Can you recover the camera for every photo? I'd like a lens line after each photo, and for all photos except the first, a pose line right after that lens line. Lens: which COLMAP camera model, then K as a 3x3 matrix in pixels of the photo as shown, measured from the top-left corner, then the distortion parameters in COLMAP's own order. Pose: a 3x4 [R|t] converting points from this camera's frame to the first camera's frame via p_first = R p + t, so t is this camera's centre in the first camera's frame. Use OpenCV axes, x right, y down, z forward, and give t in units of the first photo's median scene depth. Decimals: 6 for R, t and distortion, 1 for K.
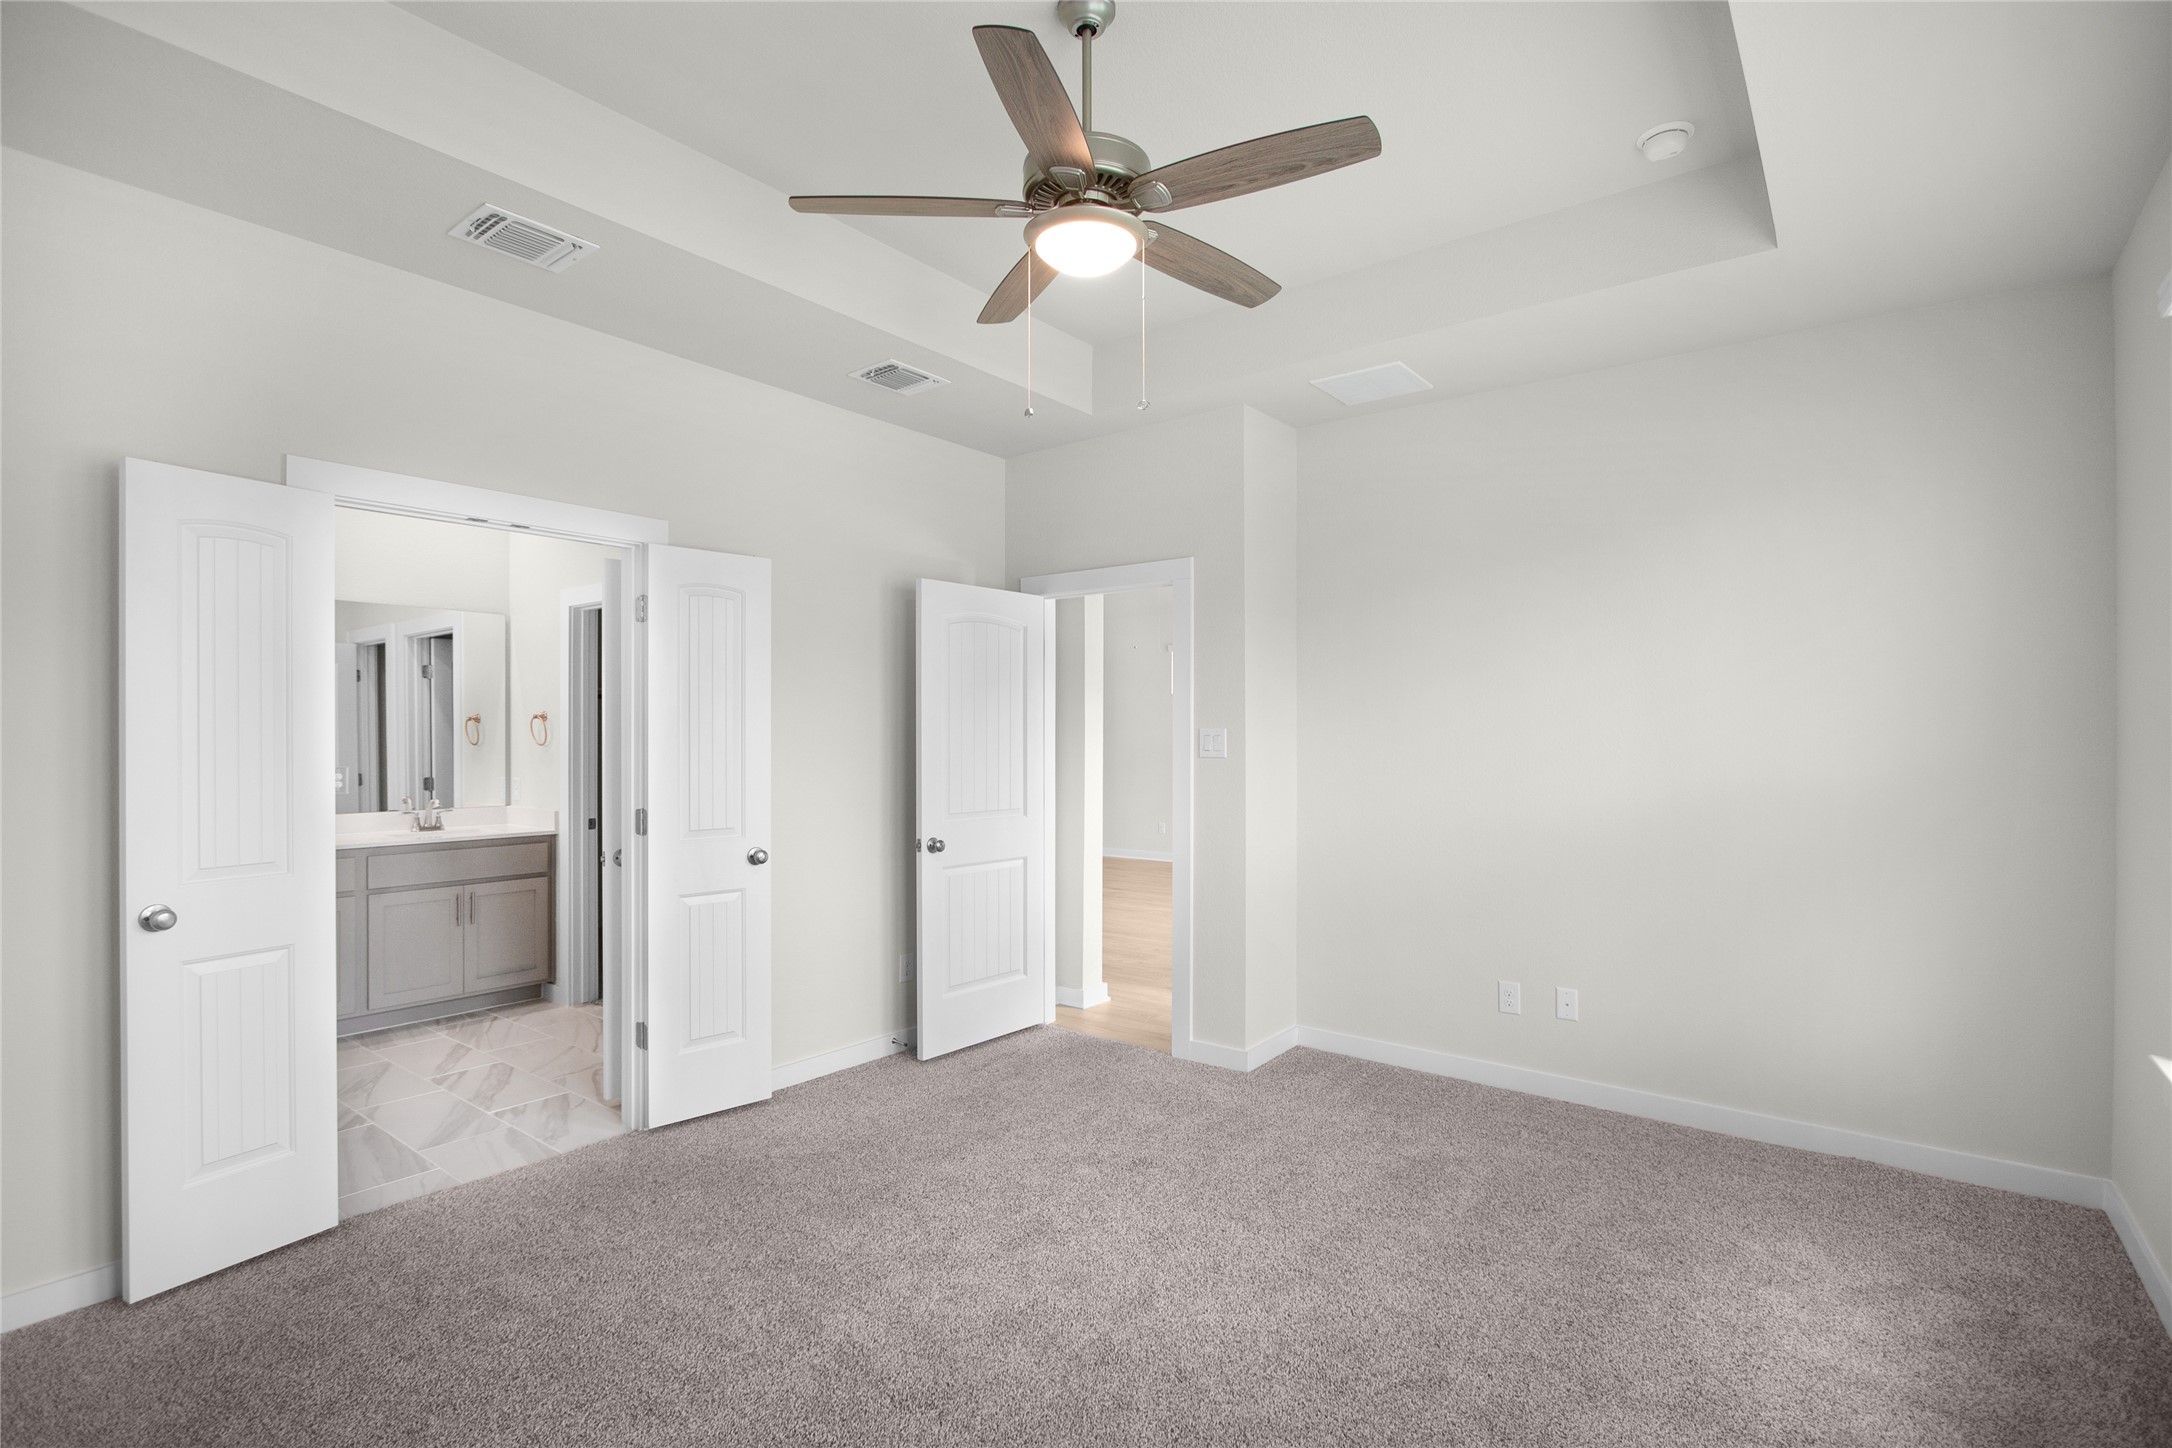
lens RADIAL K [[1028.7, 0, 1098.1], [0, 1028.7, 738.2], [0, 0, 1]] dist [-0.015941, 0.000658]
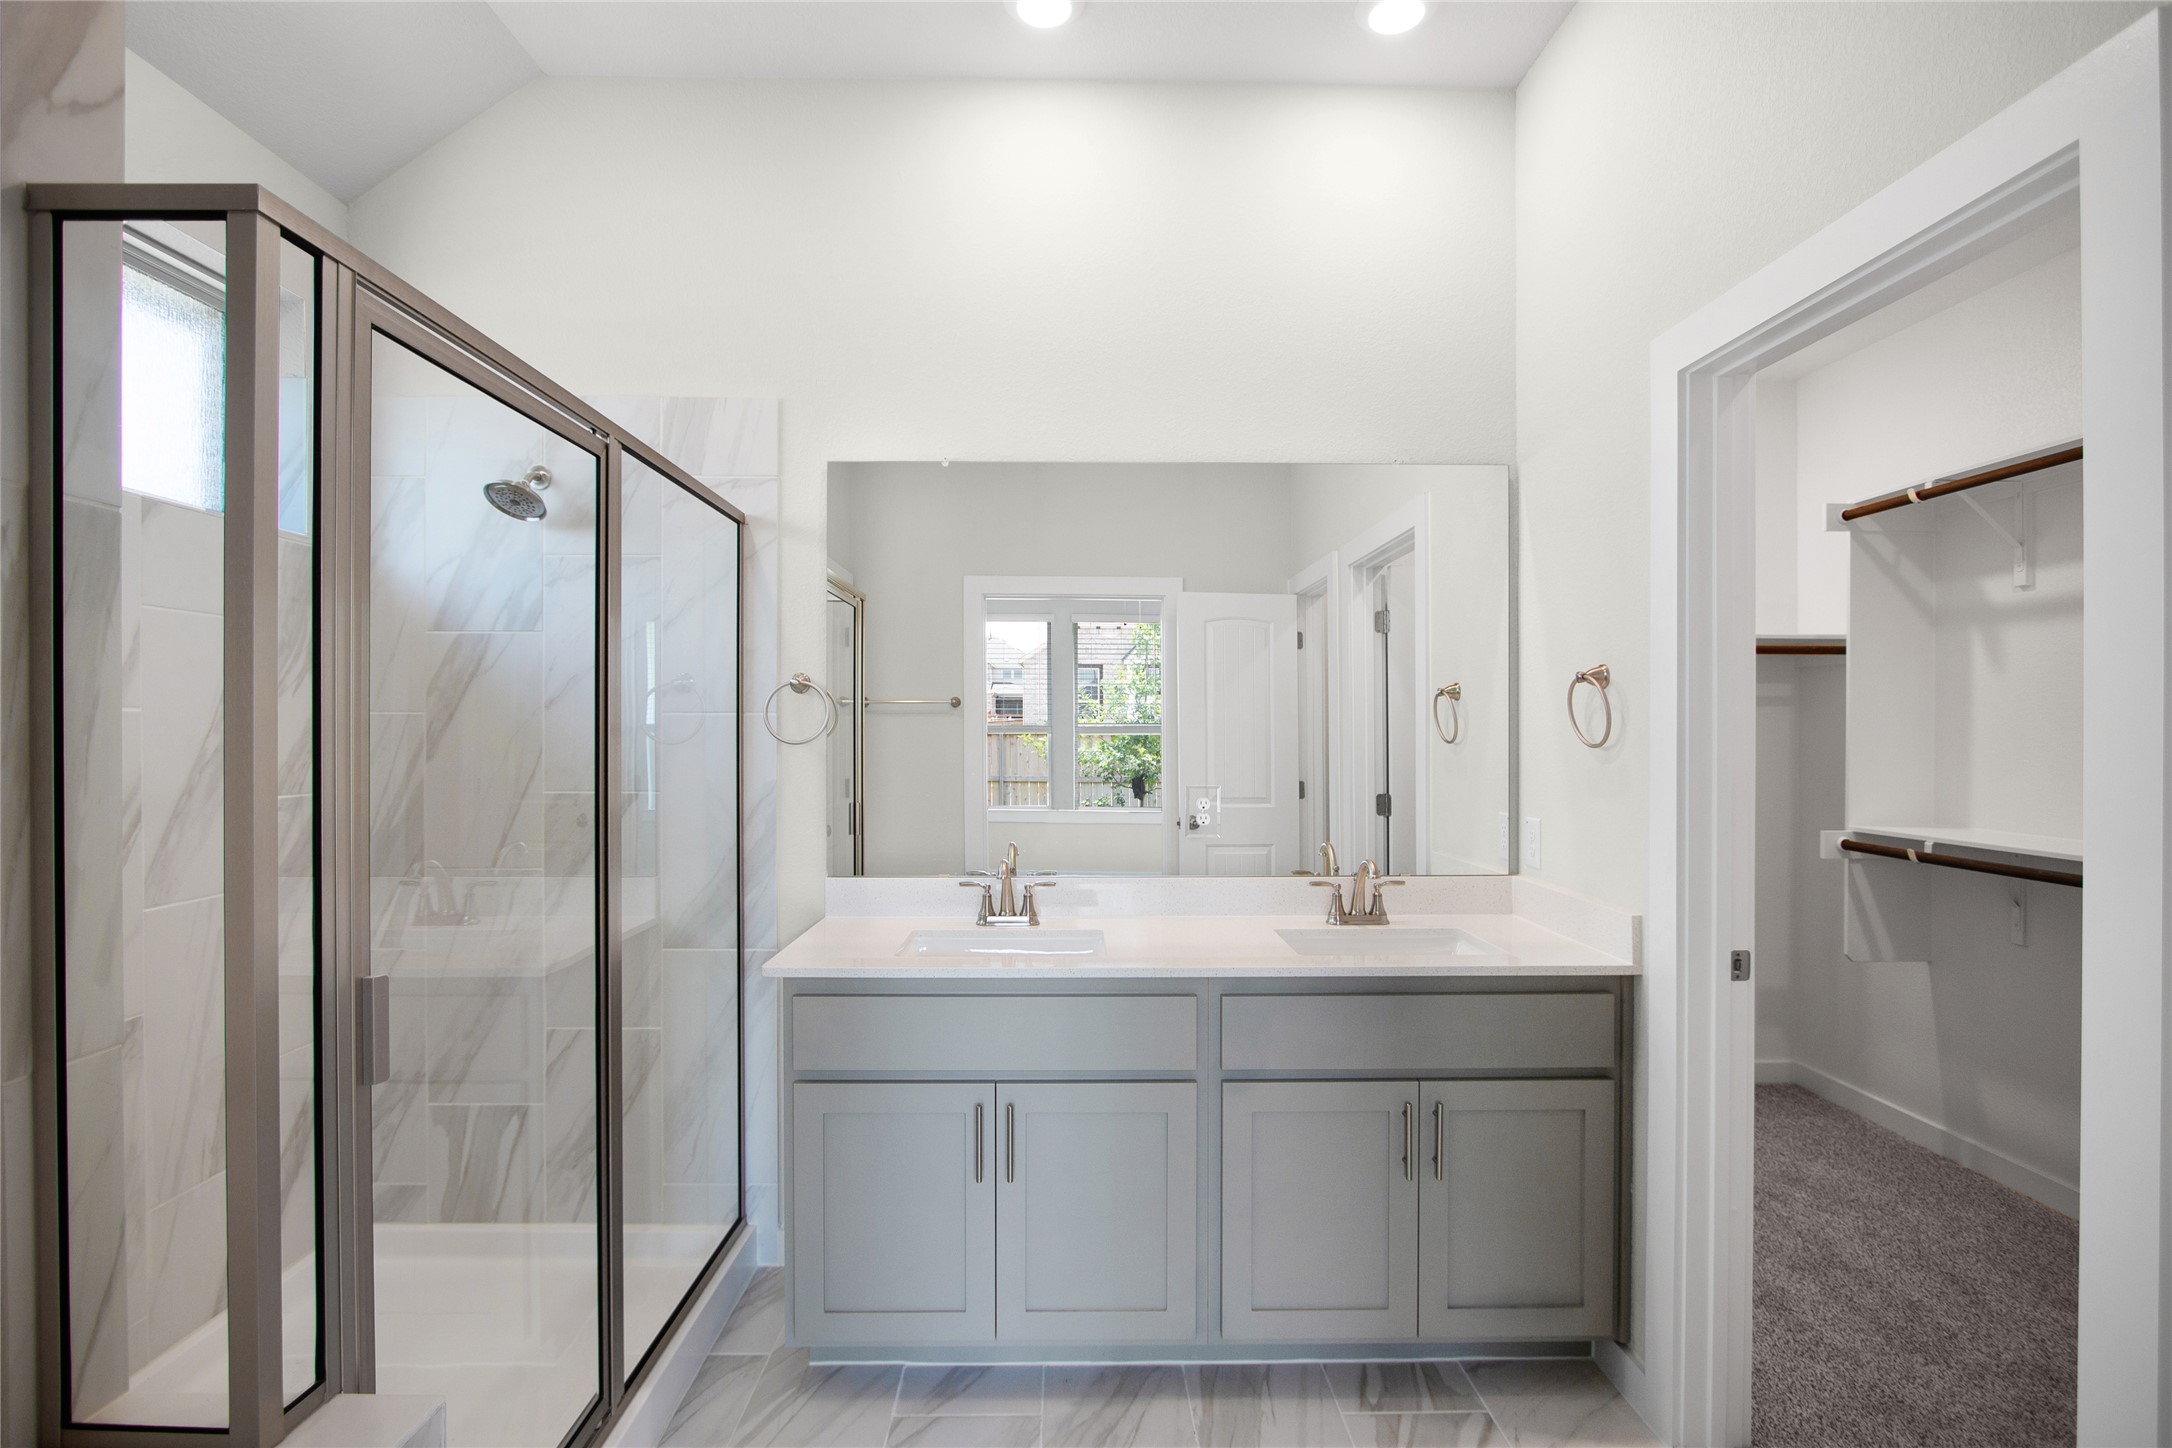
lens RADIAL K [[1028.7, 0, 1066.0], [0, 1028.7, 733.9], [0, 0, 1]] dist [-0.015941, 0.000658]
pose [[0.608930, 0.001108, -0.793223, -0.355293], [0.003558, 0.999985, 0.004128, -0.000742], [0.793216, -0.005335, 0.608917, 0.595578]]
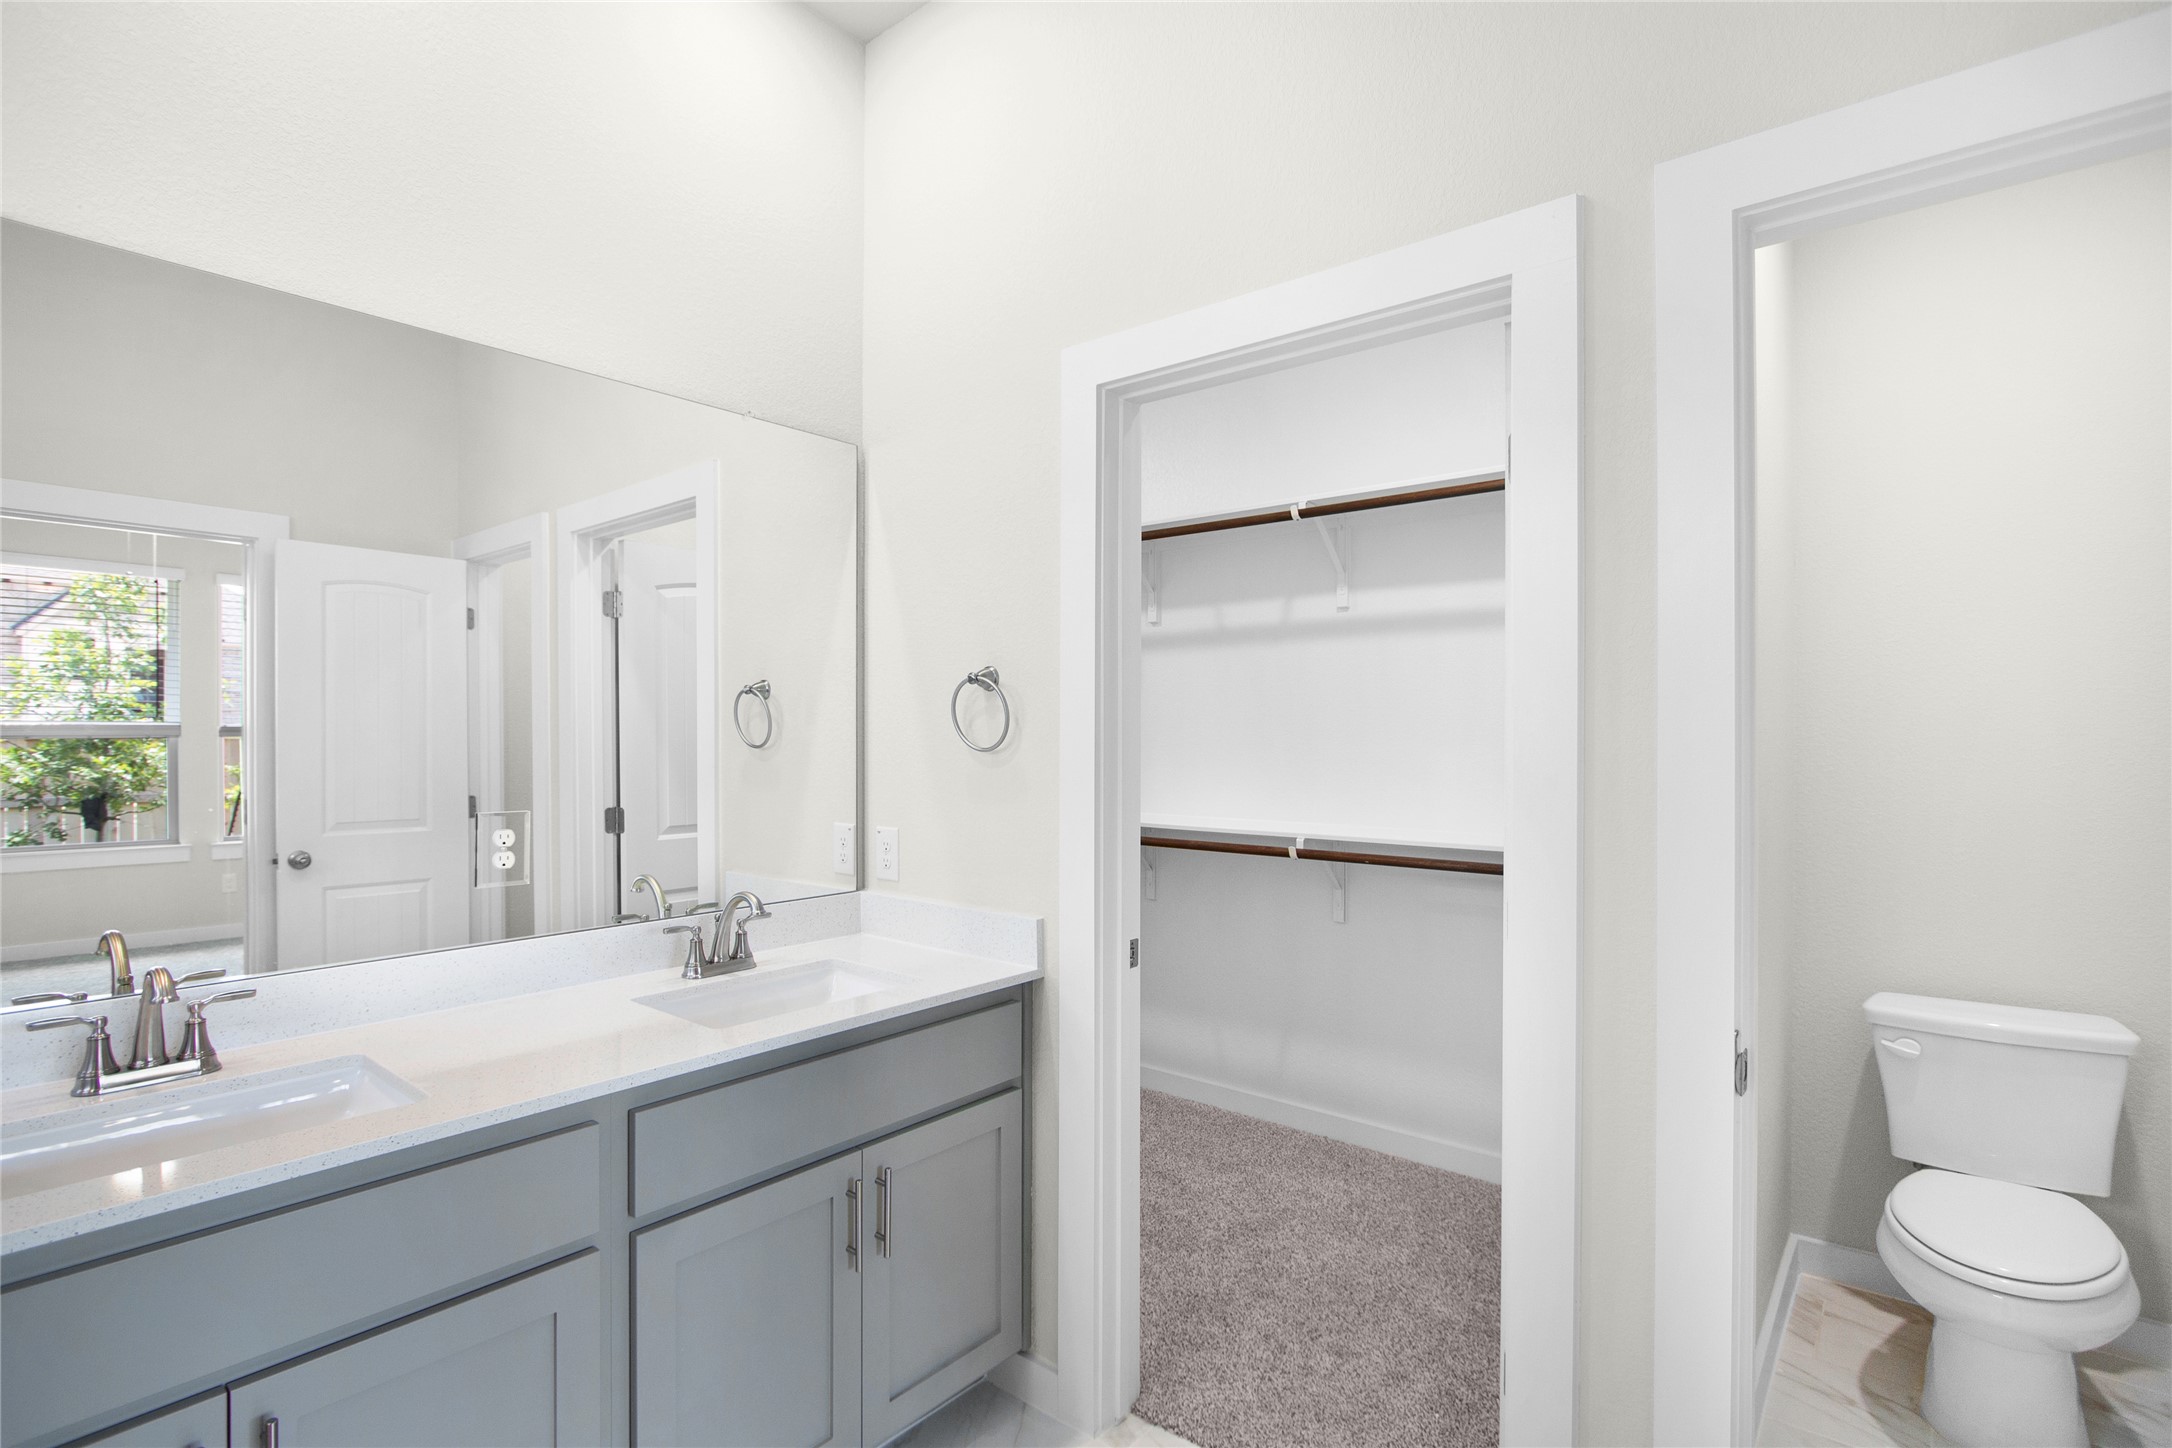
lens RADIAL K [[1028.7, 0, 1066.5], [0, 1028.7, 733.0], [0, 0, 1]] dist [-0.015941, 0.000658]
pose [[0.998976, 0.000589, -0.045234, -0.504706], [-0.000433, 0.999994, 0.003457, -0.001420], [0.045235, -0.003434, 0.998970, 0.614454]]
